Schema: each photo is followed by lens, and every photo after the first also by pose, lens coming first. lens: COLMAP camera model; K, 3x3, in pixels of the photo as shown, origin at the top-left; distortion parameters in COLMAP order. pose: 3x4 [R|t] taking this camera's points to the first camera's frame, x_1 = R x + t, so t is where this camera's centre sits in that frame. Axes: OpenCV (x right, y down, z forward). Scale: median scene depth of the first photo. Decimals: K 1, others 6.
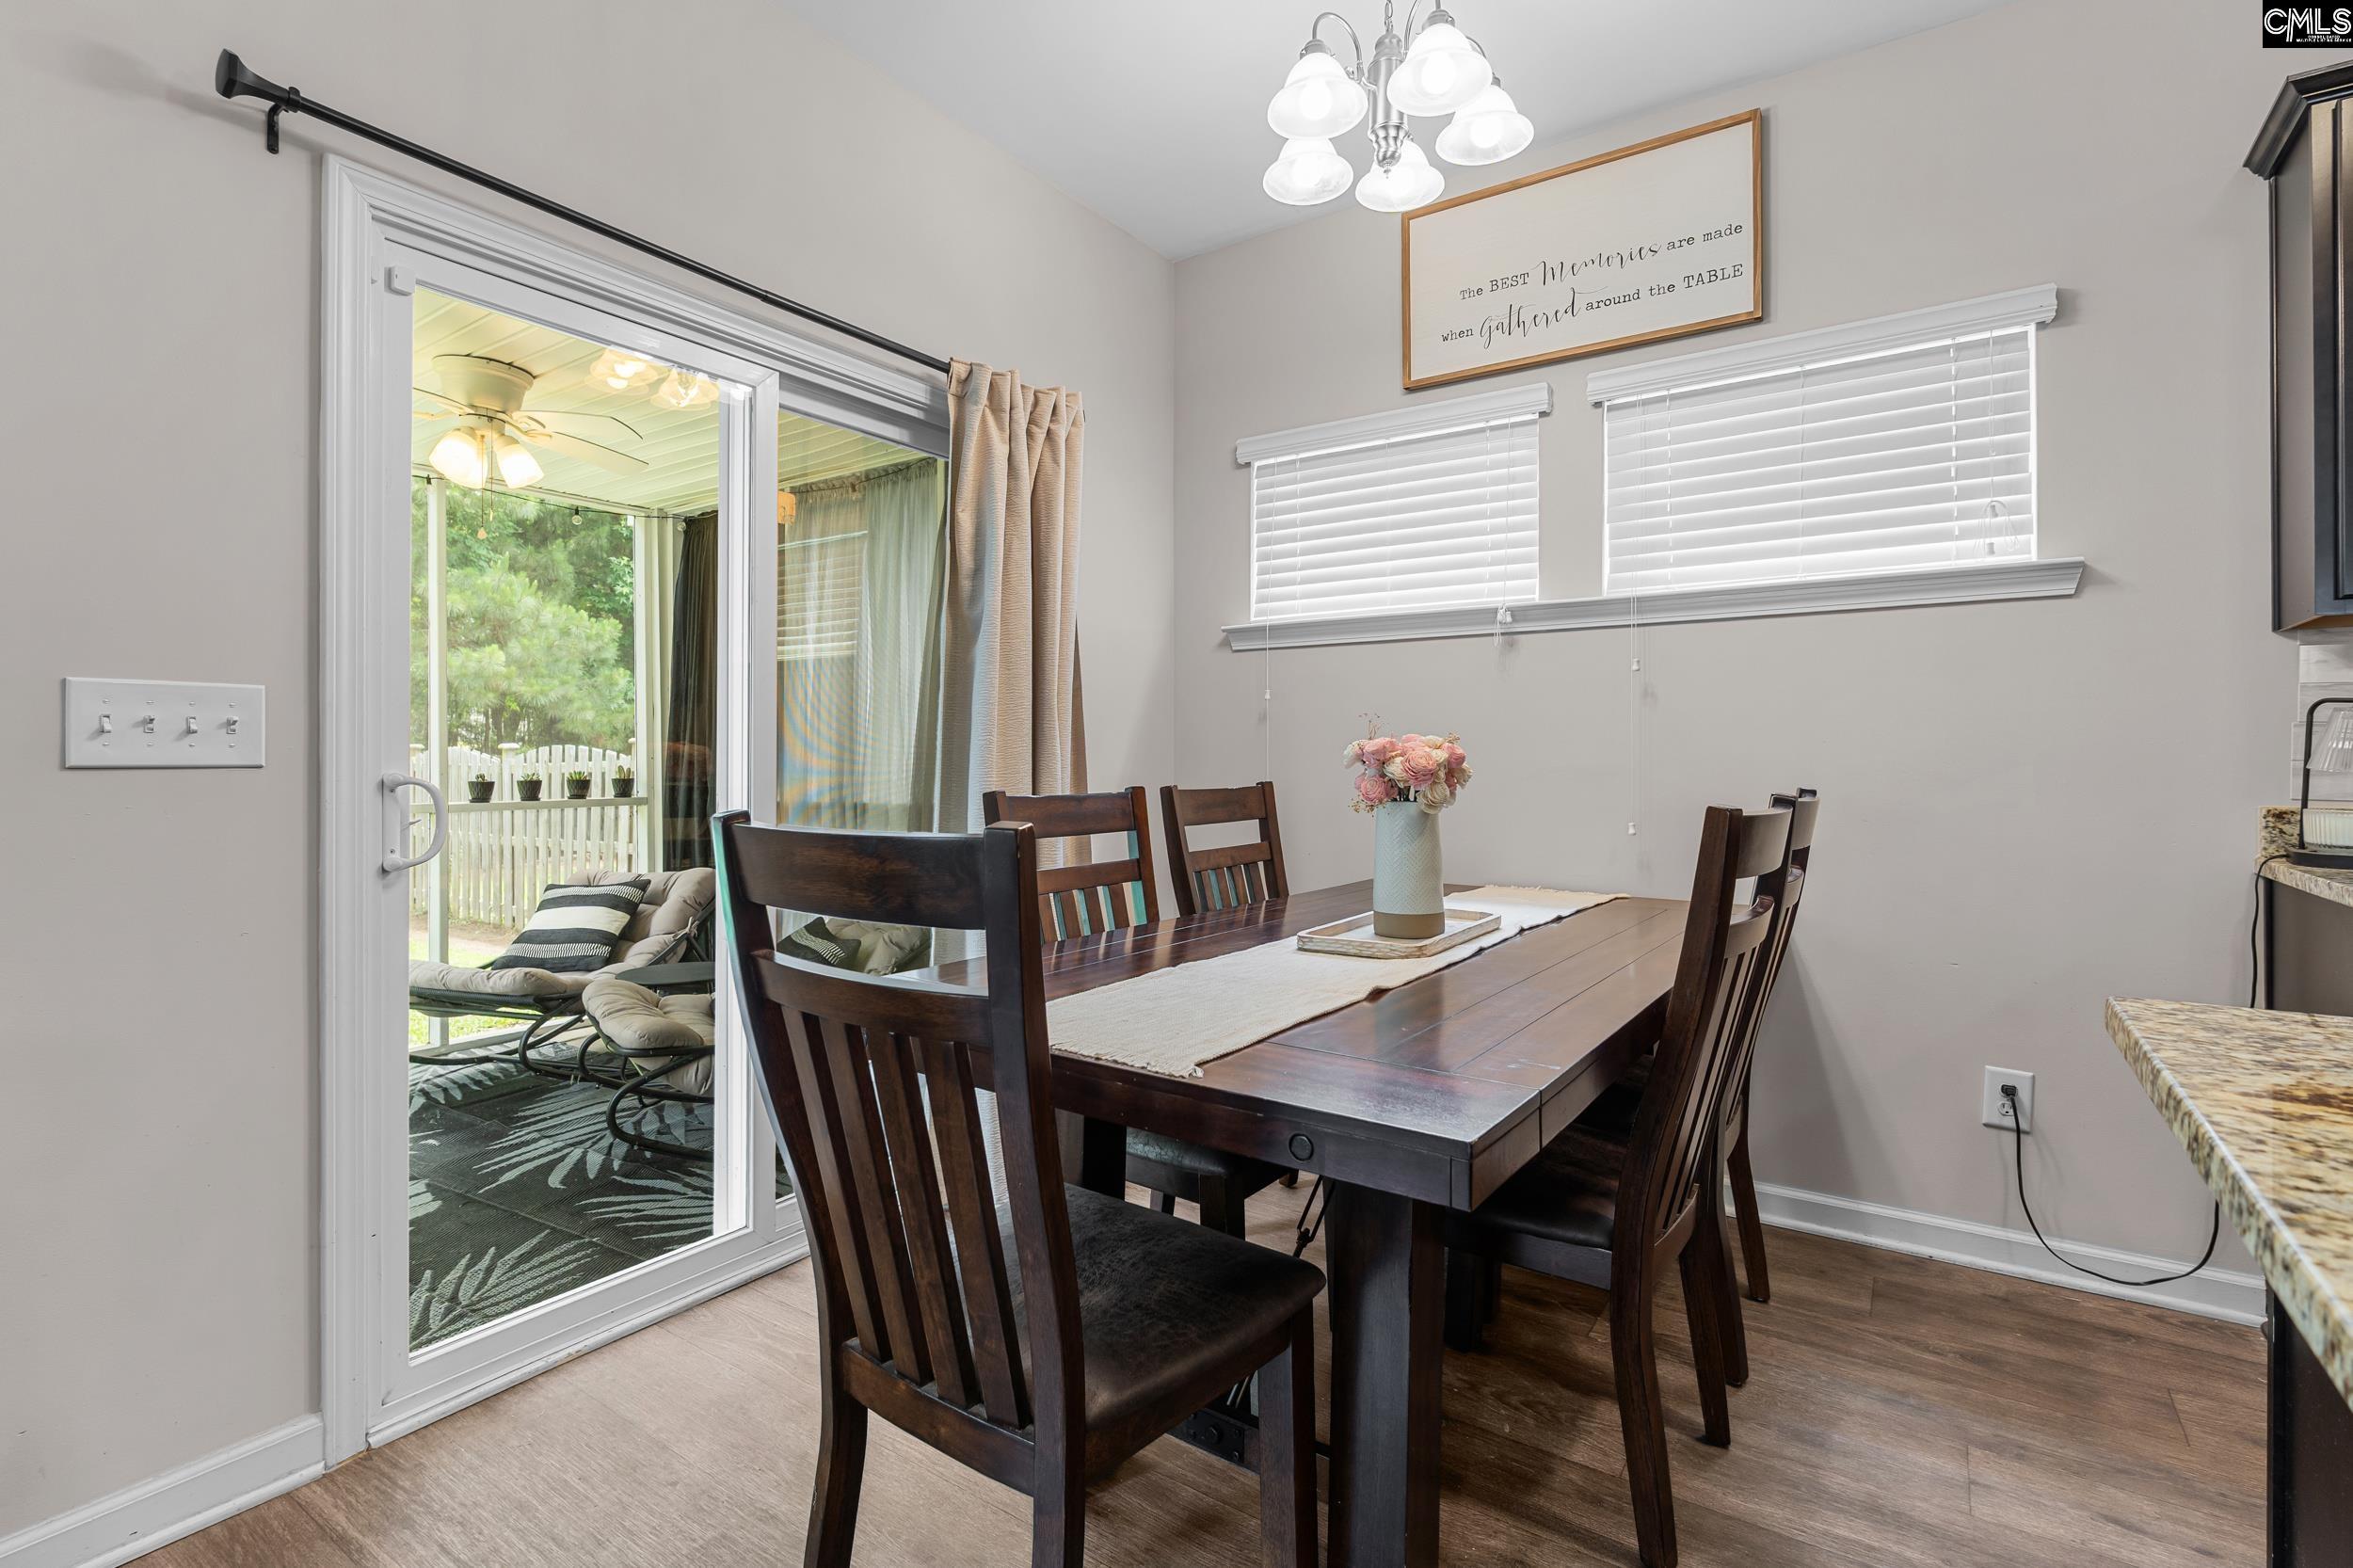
lens RADIAL K [[1089.1, 0, 1191.3], [0, 1089.1, 760.0], [0, 0, 1]] dist [-0.010499, -0.000710]
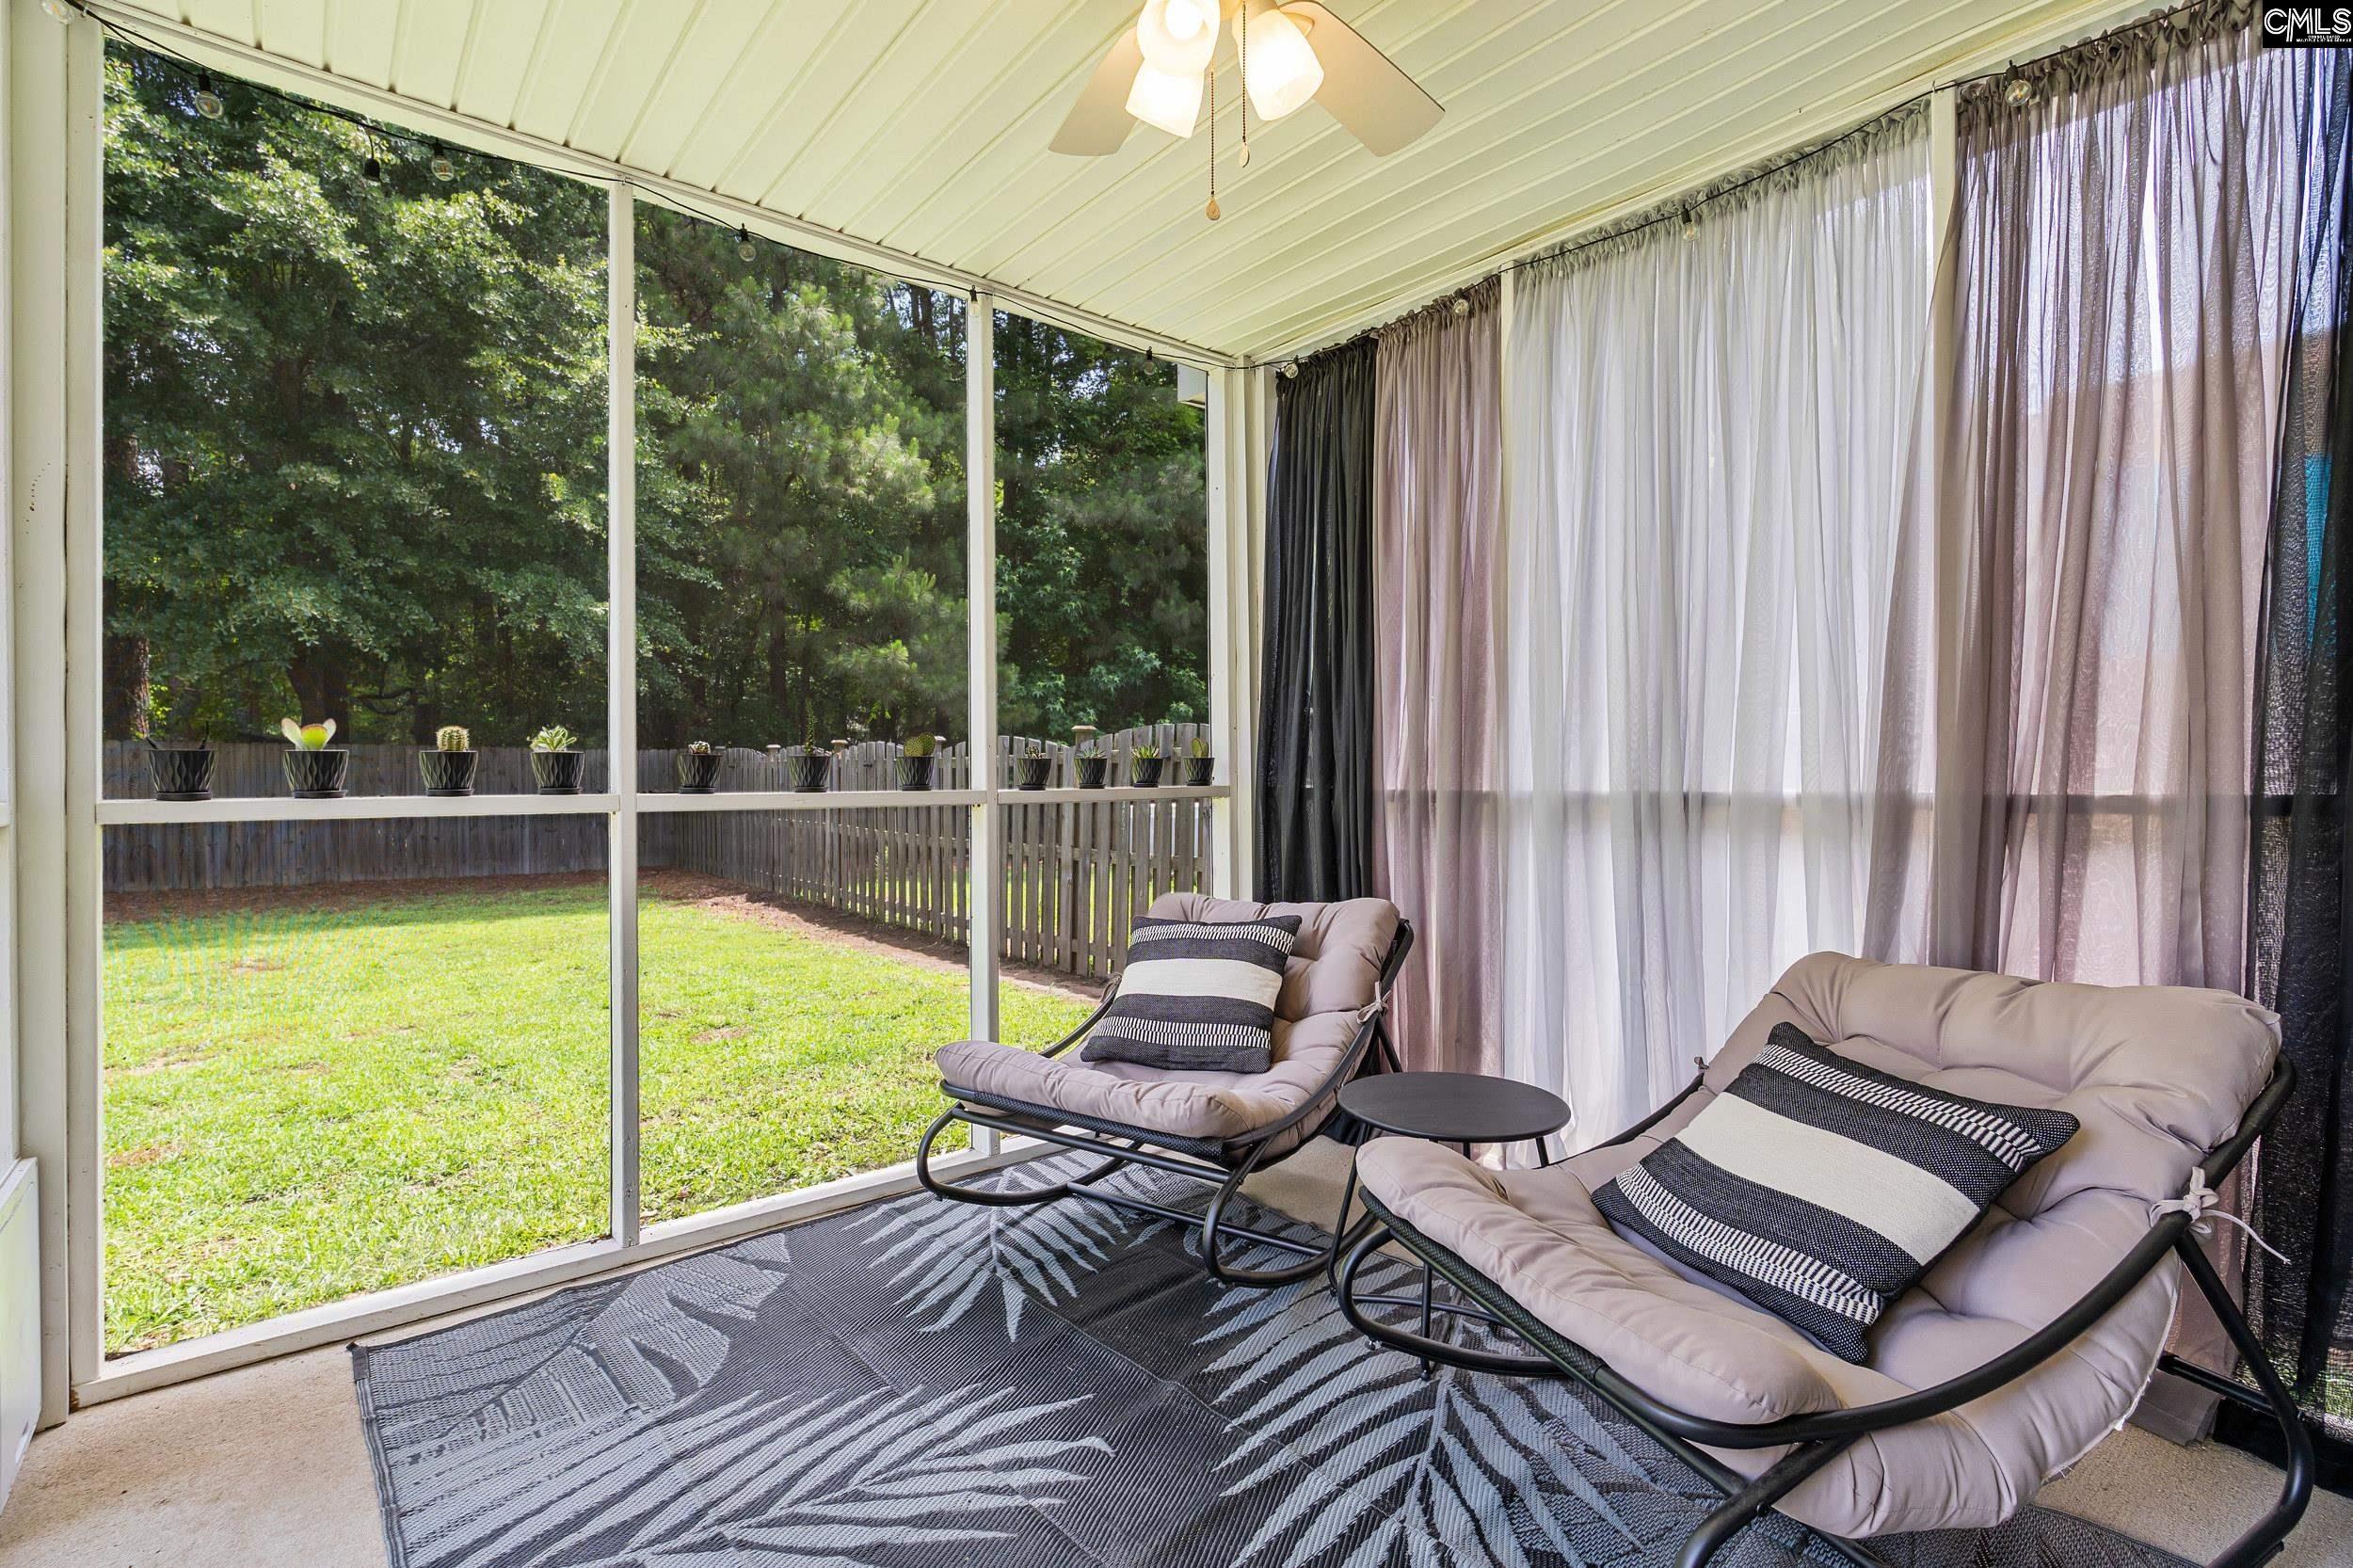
lens RADIAL K [[1089.1, 0, 1181.9], [0, 1089.1, 779.0], [0, 0, 1]] dist [-0.010499, -0.000710]
pose [[0.960732, 0.001537, -0.277475, -0.653297], [0.001778, 0.999930, 0.011695, 0.042469], [0.277473, -0.011729, 0.960662, 0.654064]]
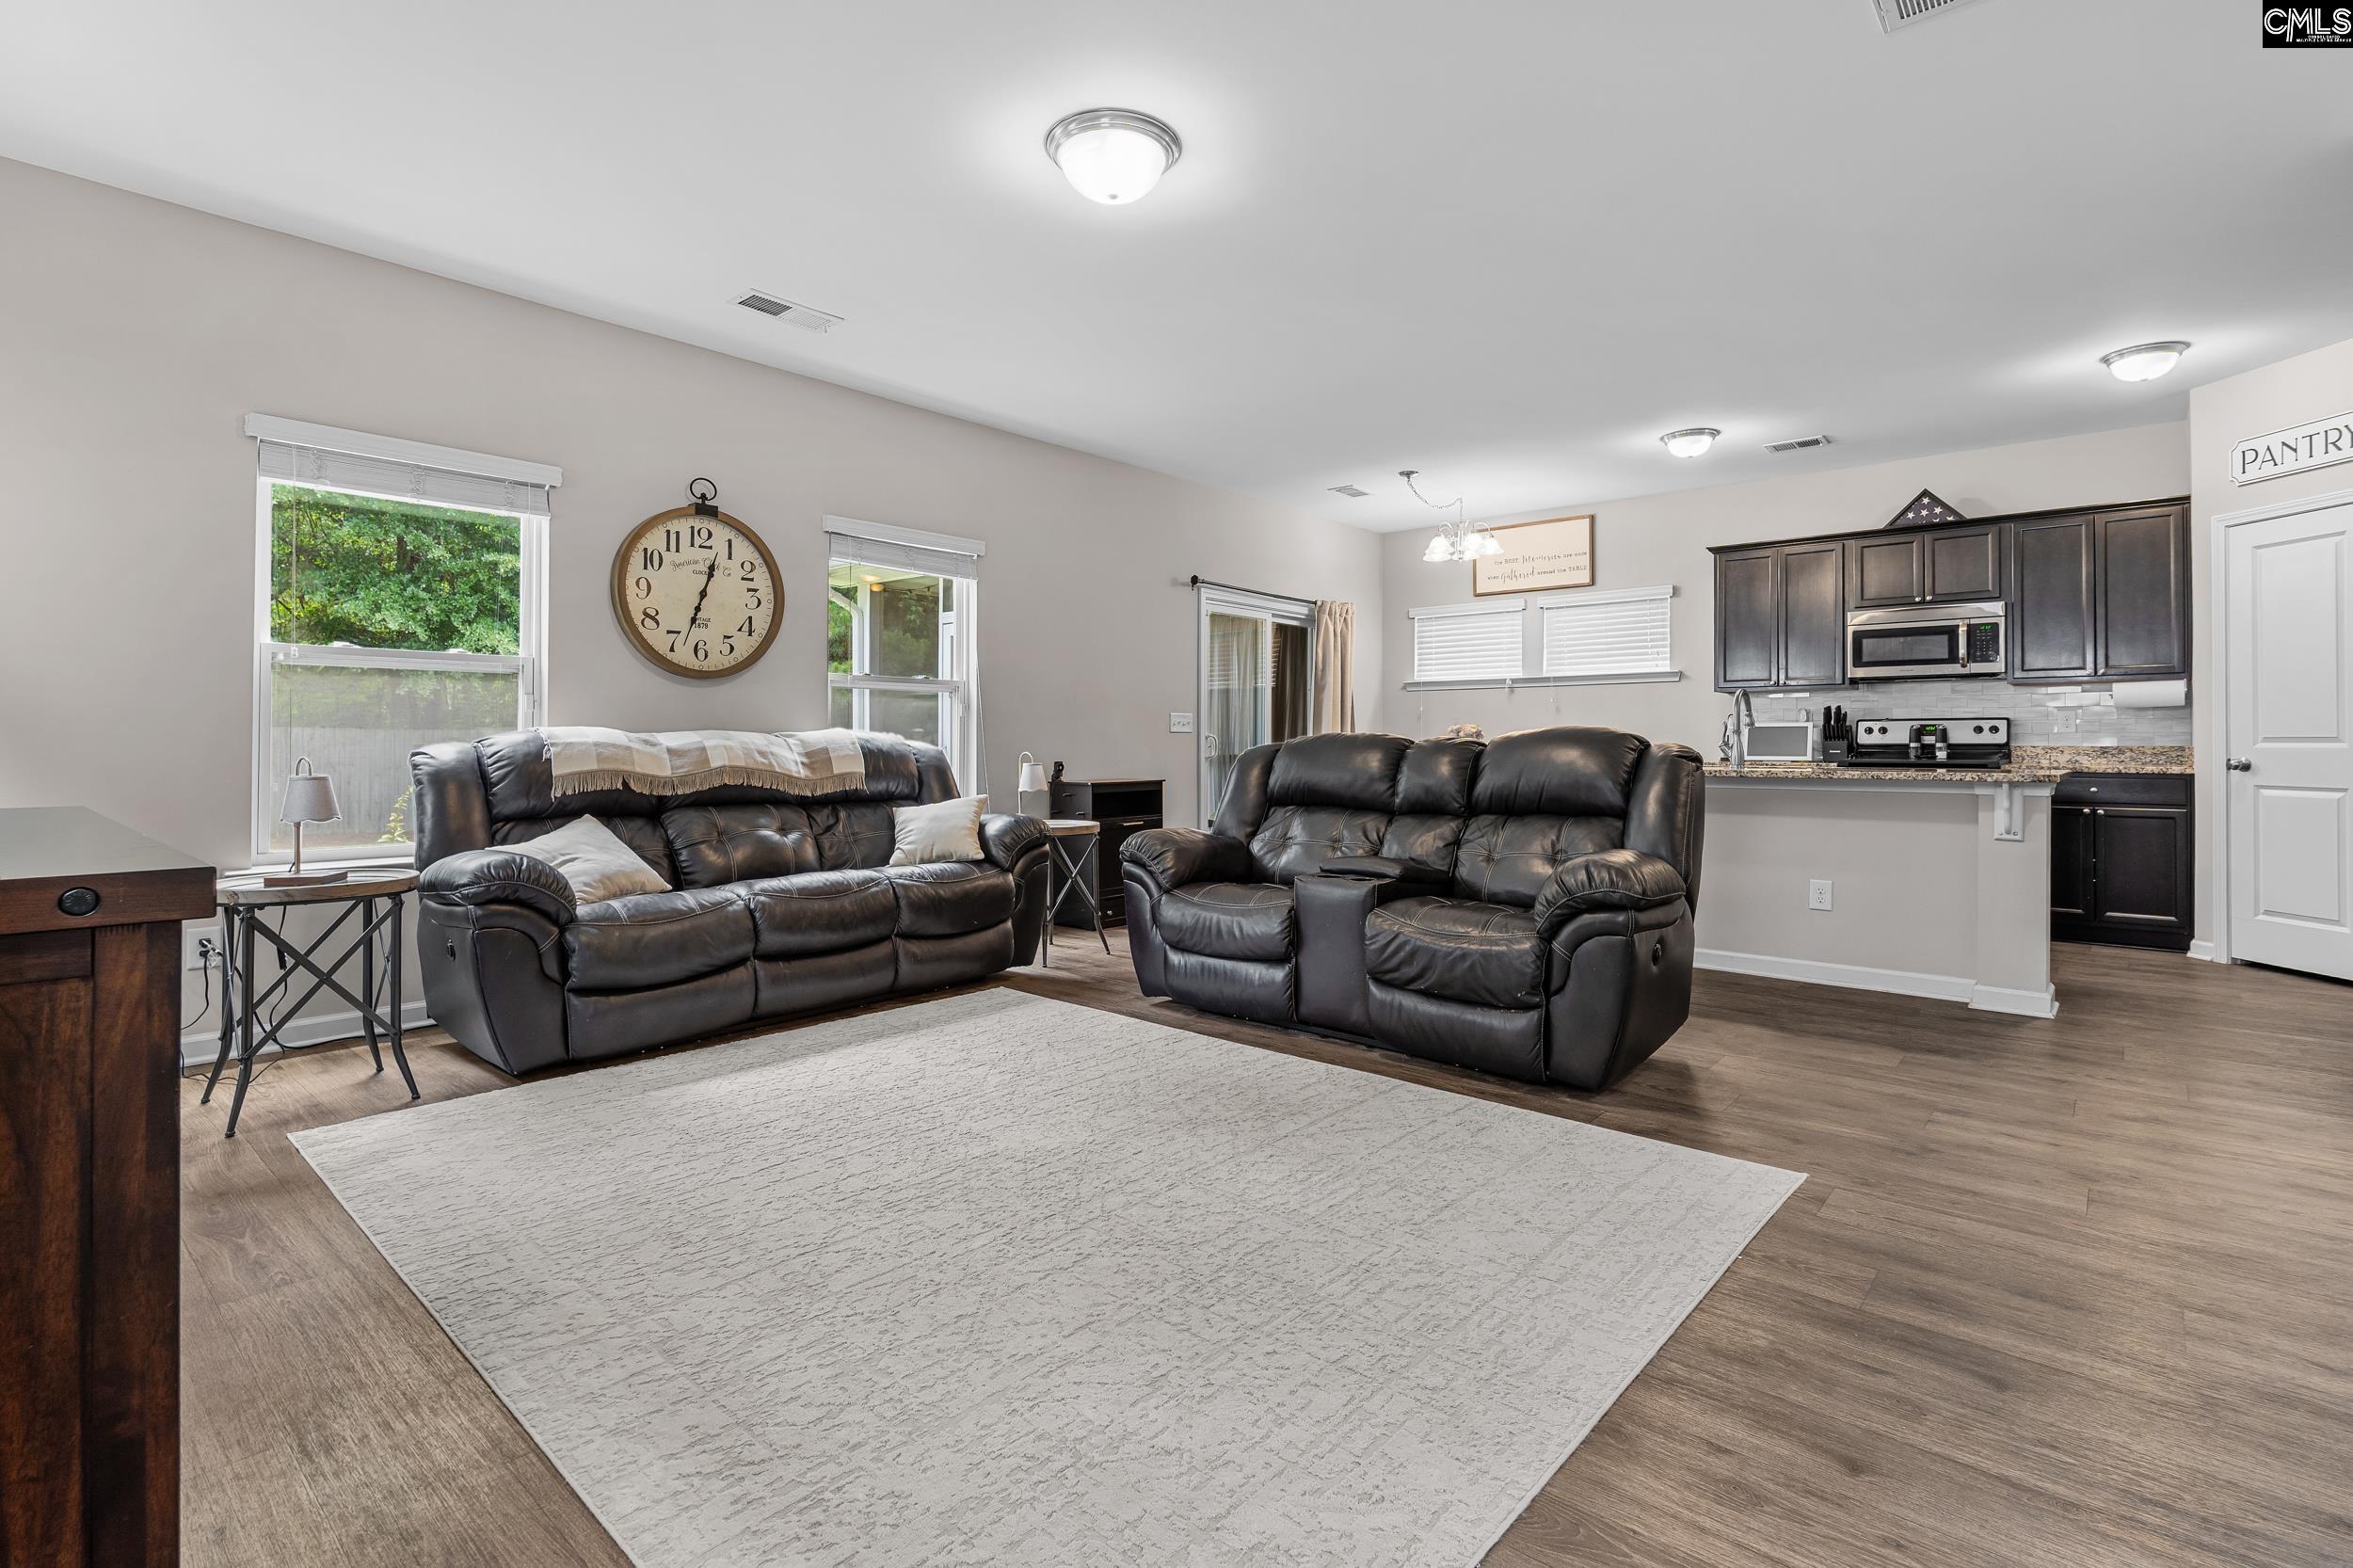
lens RADIAL K [[1089.1, 0, 1200.9], [0, 1089.1, 742.2], [0, 0, 1]] dist [-0.010499, -0.000710]
pose [[0.993028, 0.002435, -0.117856, -0.169968], [-0.003149, 0.999978, -0.005867, 0.042163], [0.117839, 0.006197, 0.993013, -1.886695]]
